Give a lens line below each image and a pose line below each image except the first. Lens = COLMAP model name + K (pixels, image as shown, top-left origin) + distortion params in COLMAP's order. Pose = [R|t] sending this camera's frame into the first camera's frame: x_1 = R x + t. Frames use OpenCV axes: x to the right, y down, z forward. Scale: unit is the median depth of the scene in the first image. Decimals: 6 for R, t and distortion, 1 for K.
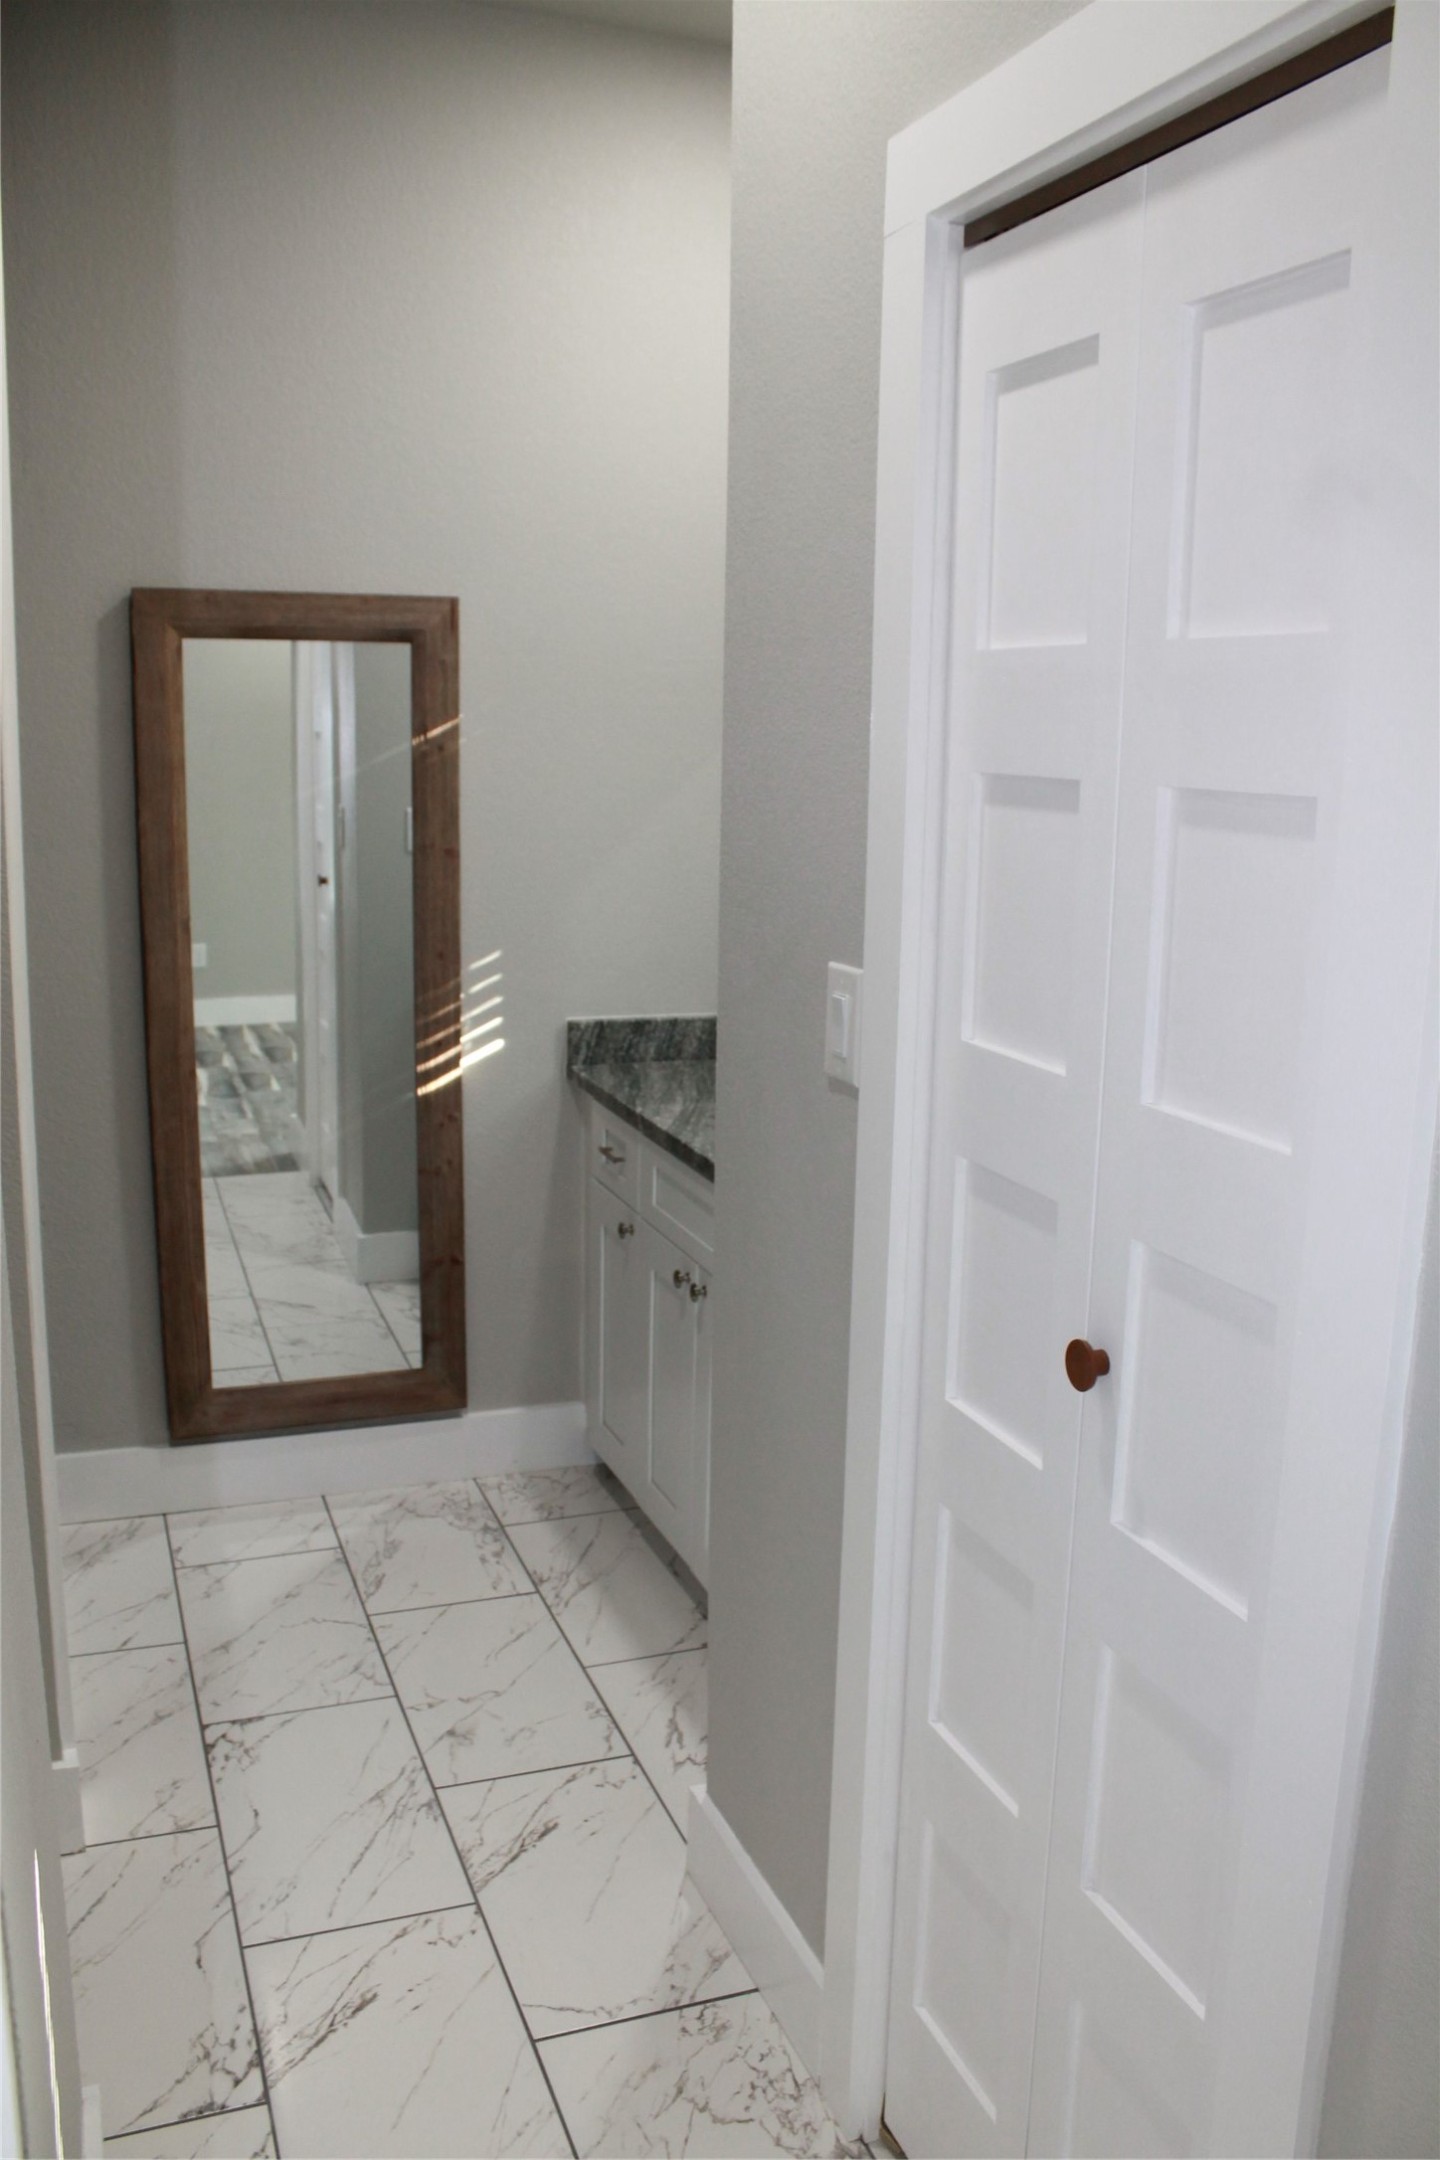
lens RADIAL K [[1798.8, 0, 729.3], [0, 1798.8, 1091.7], [0, 0, 1]] dist [-0.177620, 0.166546]
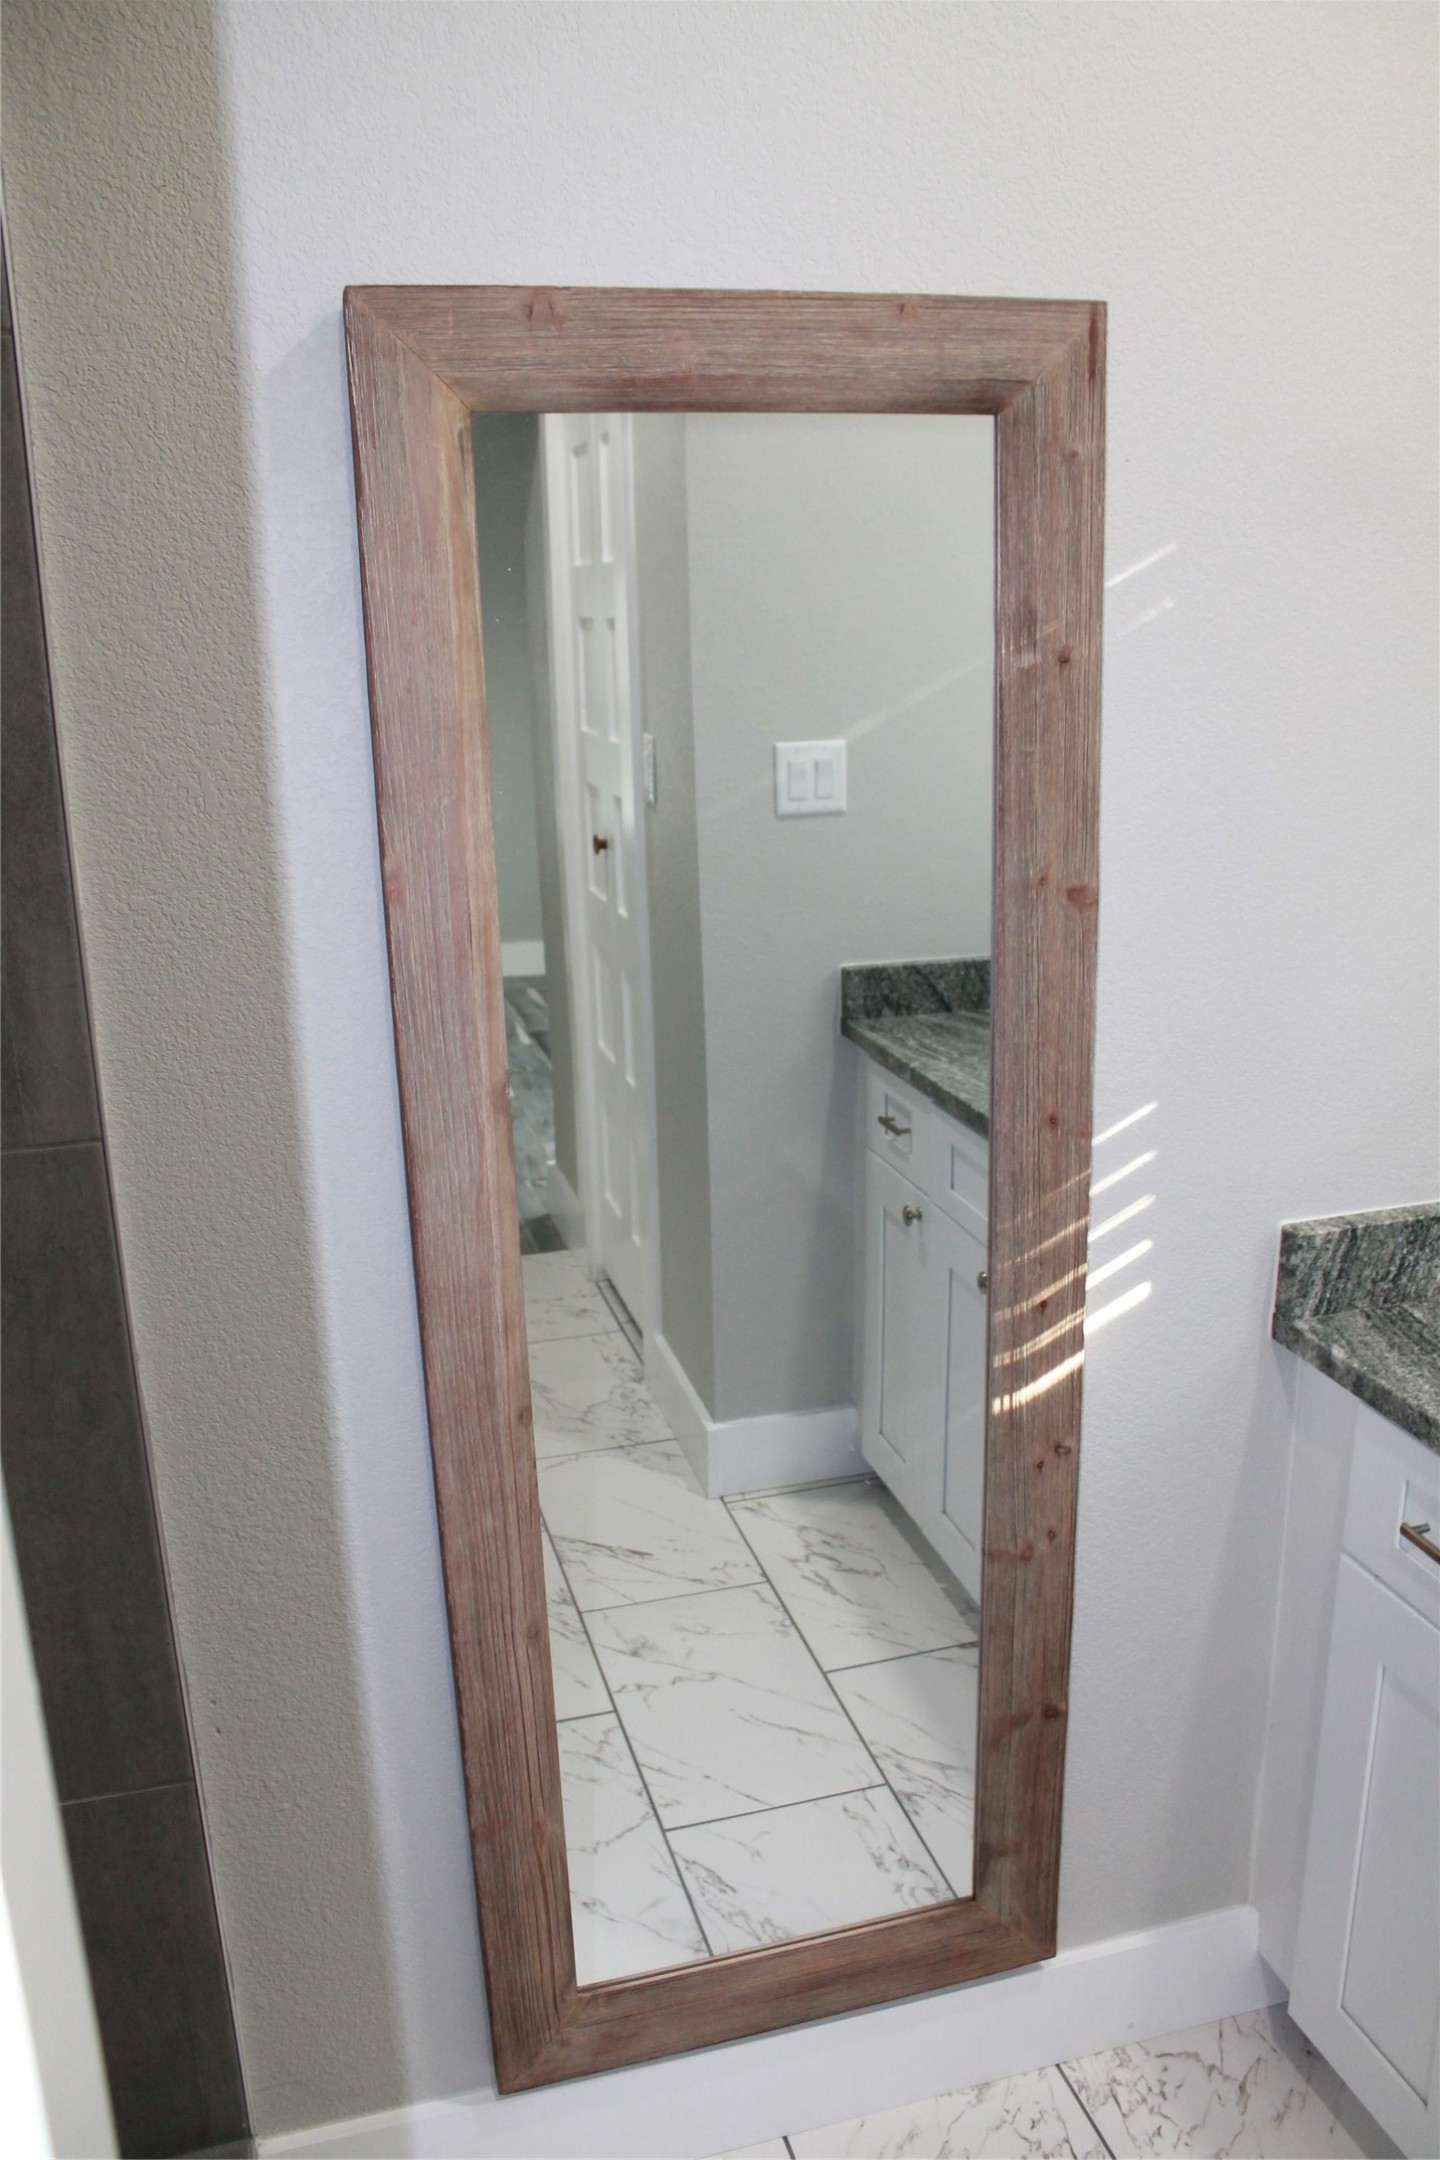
lens RADIAL K [[1798.8, 0, 729.3], [0, 1798.8, 1091.7], [0, 0, 1]] dist [-0.177620, 0.166546]
pose [[0.995499, -0.026938, -0.090867, -0.195592], [0.033070, 0.997227, 0.066672, -0.113409], [0.088819, -0.069377, 0.993629, 0.528268]]
